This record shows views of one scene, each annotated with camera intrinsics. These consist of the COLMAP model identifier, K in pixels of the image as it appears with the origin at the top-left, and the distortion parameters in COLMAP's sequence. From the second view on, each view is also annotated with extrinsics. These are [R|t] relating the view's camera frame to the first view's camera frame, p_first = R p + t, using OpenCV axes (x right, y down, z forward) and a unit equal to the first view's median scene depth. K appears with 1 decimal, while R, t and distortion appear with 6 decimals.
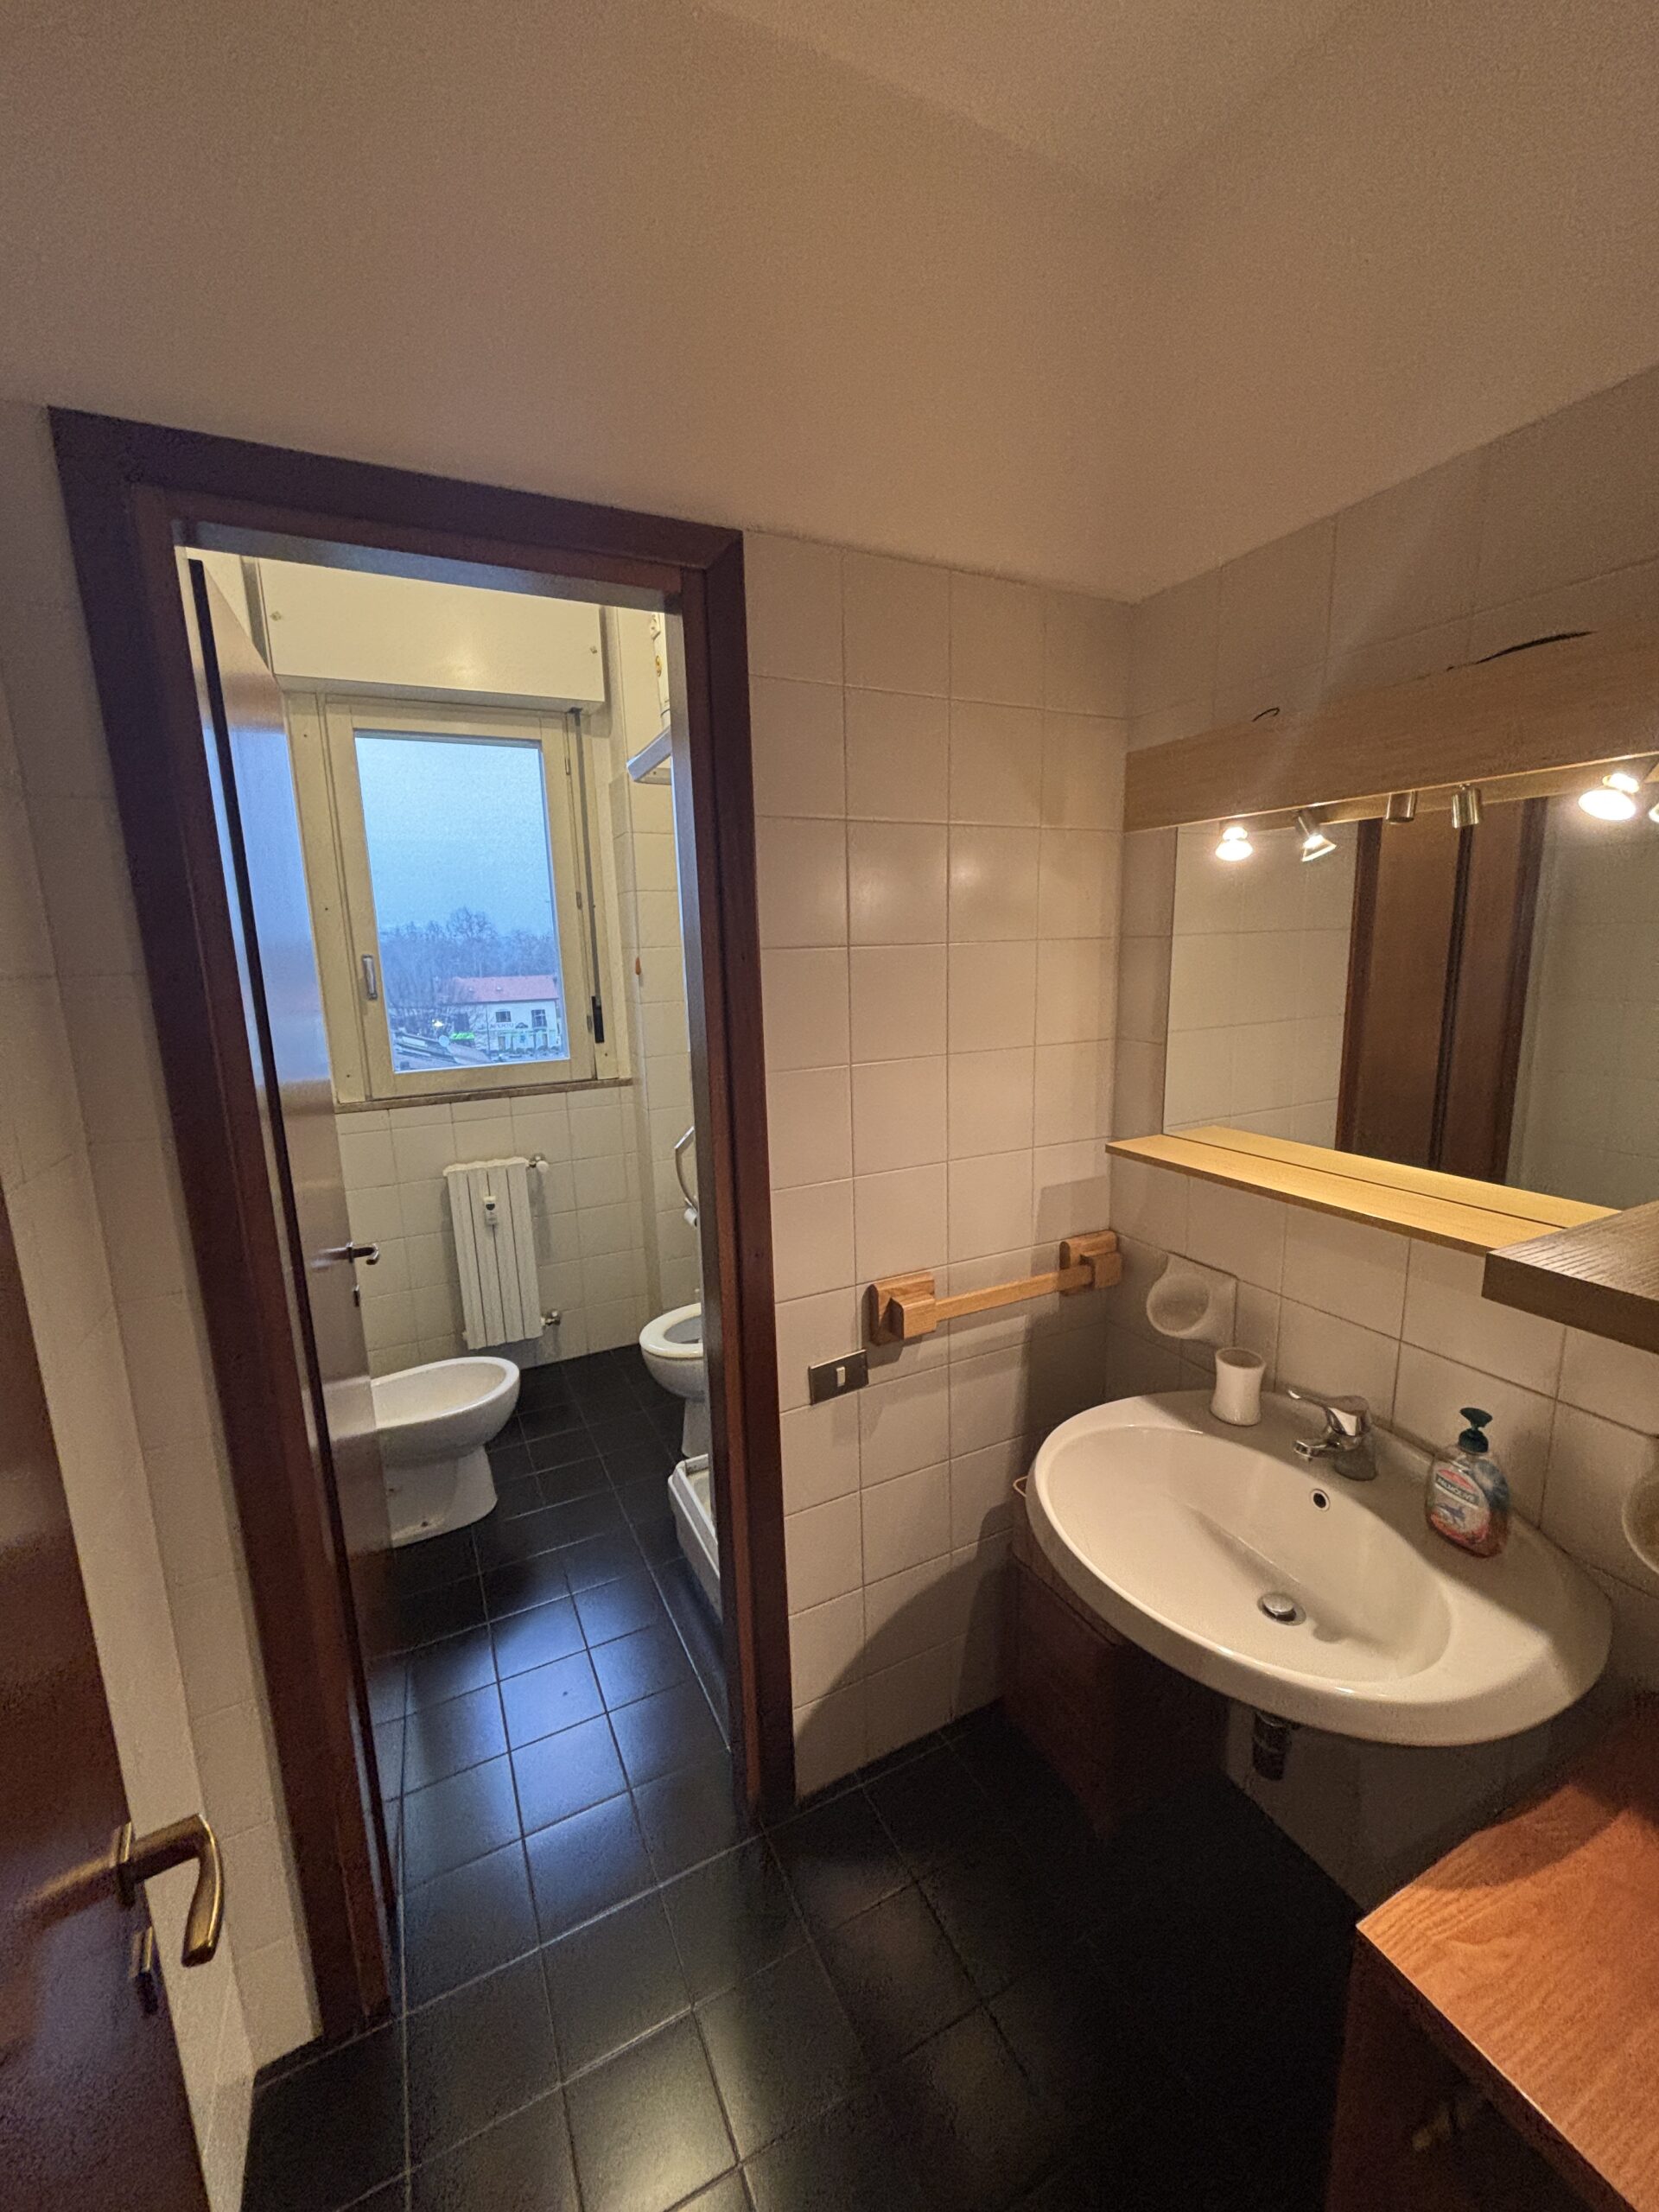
lens RADIAL K [[917.2, 0, 838.5], [0, 917.2, 1107.8], [0, 0, 1]] dist [0.015693, -0.000072]
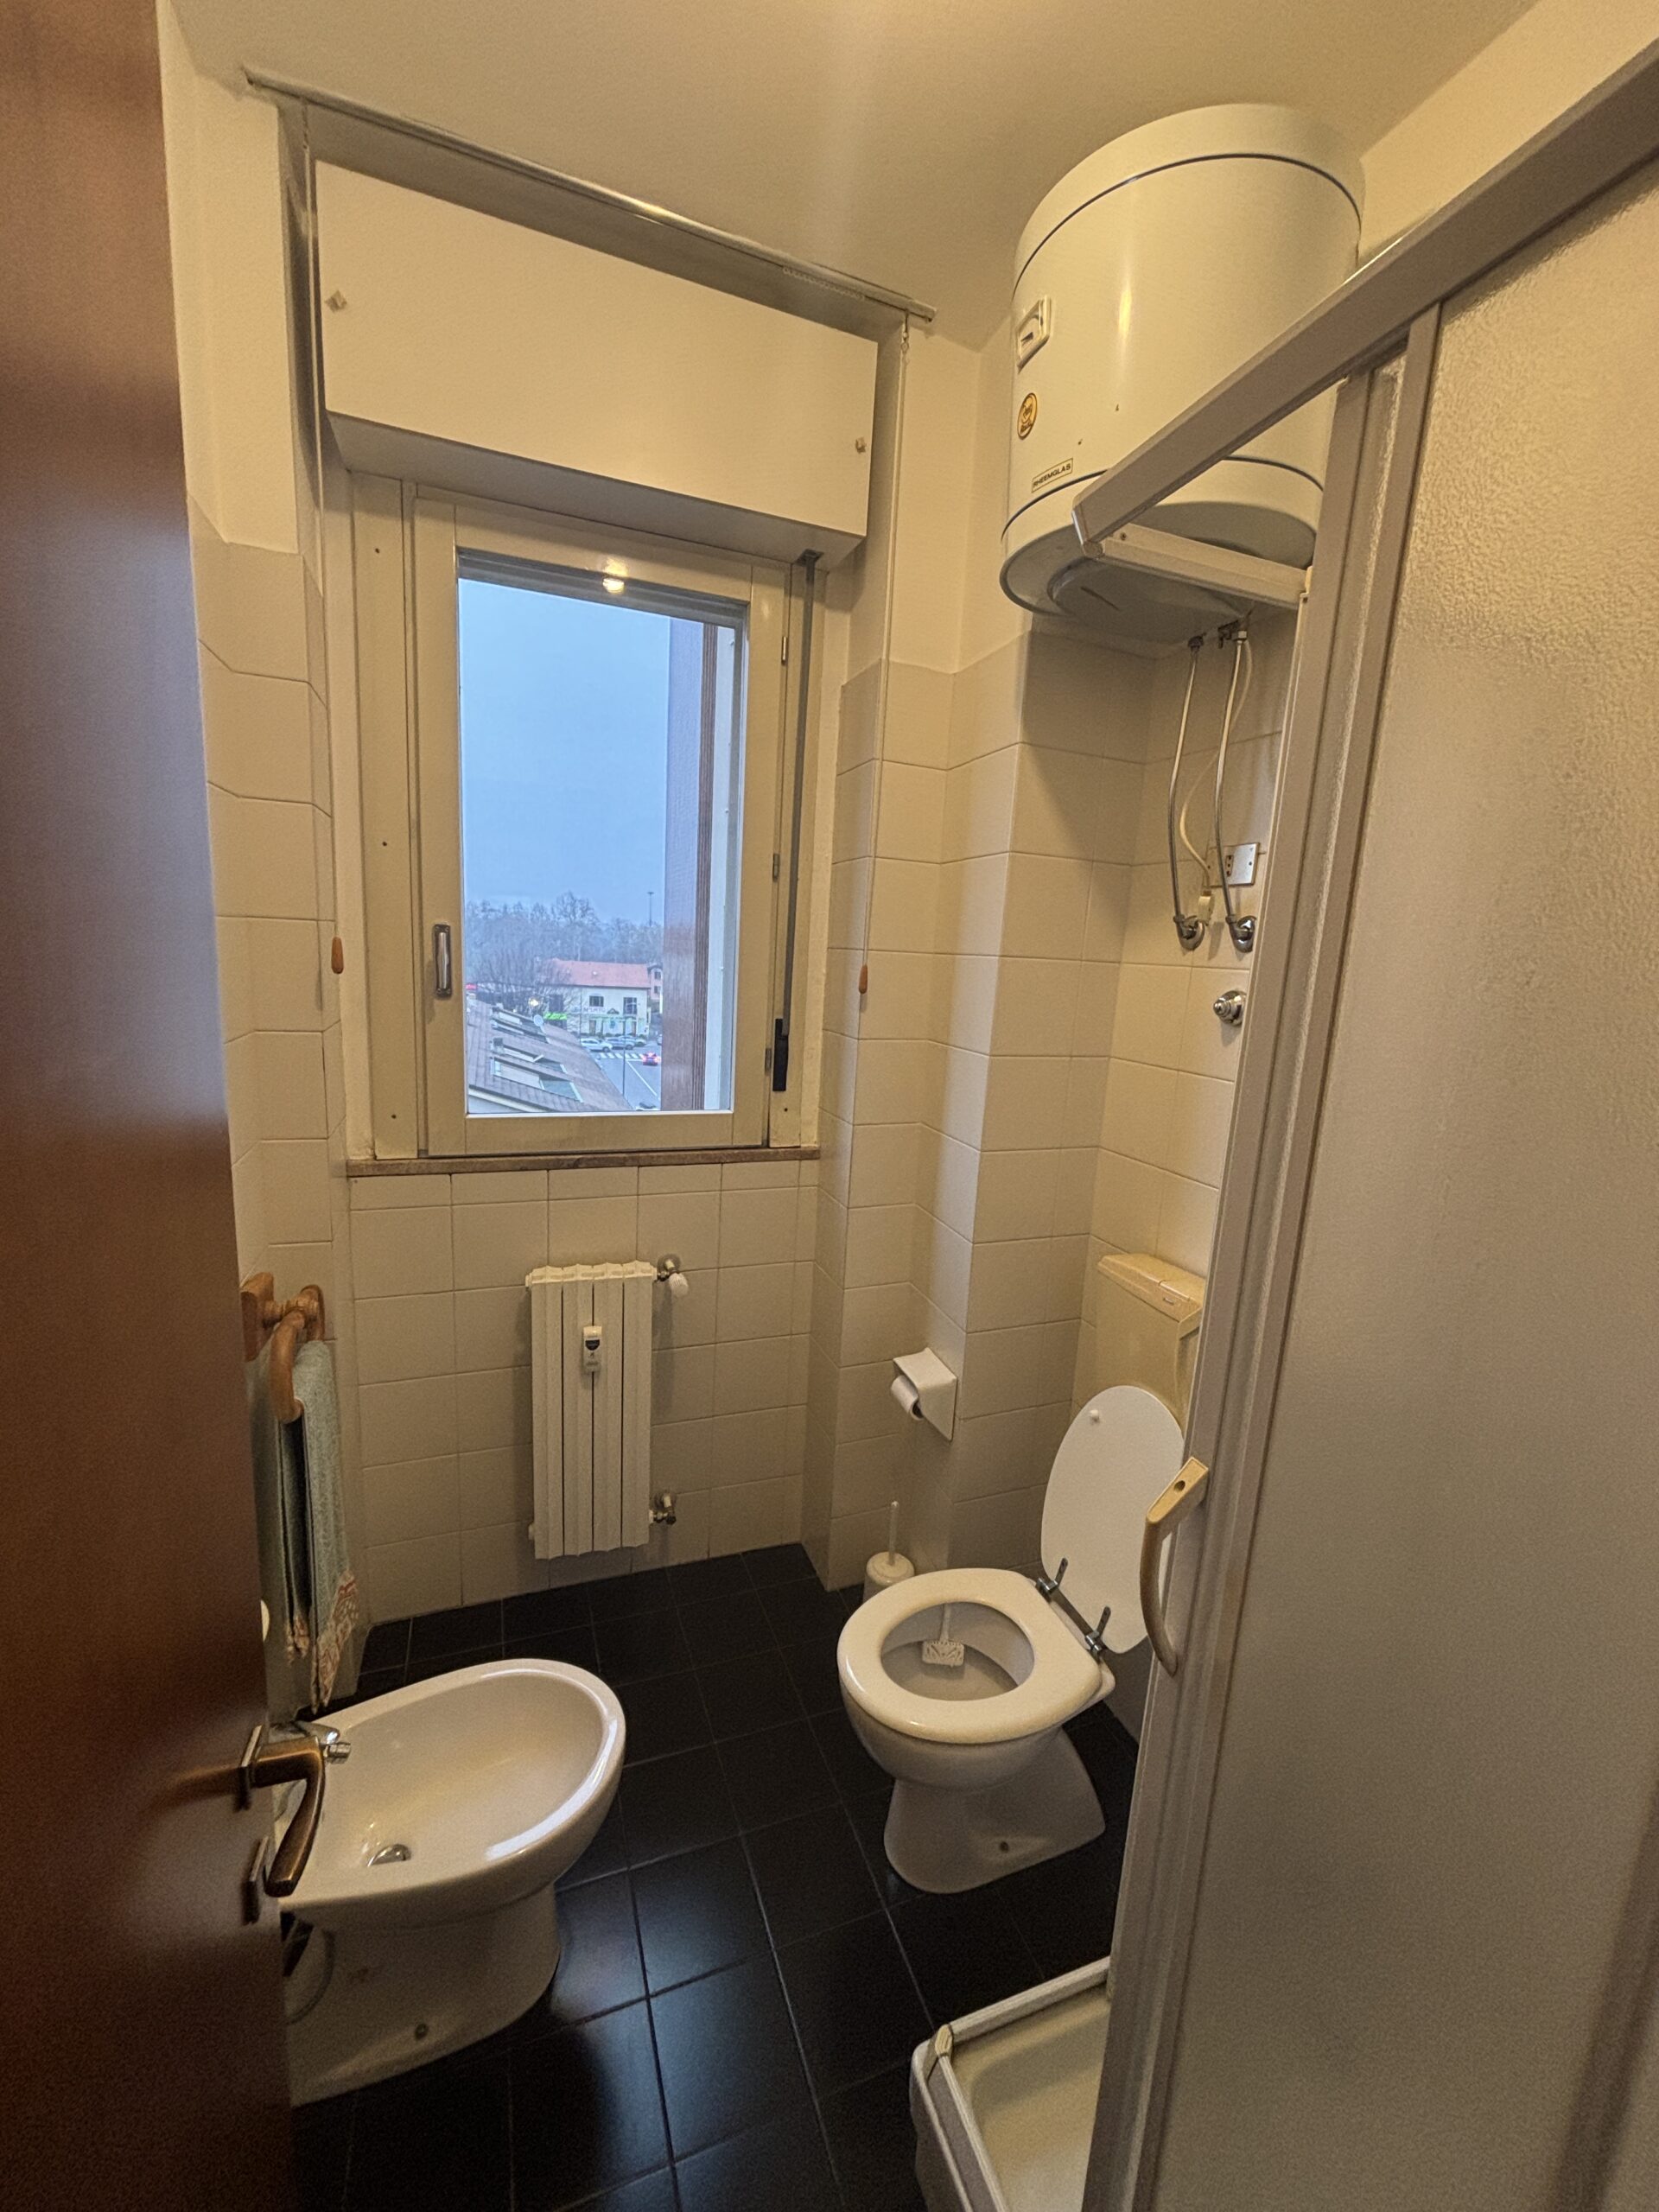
lens RADIAL K [[884.2, 0, 834.7], [0, 884.2, 1107.5], [0, 0, 1]] dist [0.009944, -0.000558]
pose [[0.992230, 0.100842, -0.072877, -0.174386], [-0.101245, 0.994860, -0.001838, -0.062283], [0.072317, 0.009202, 0.997339, 0.382283]]
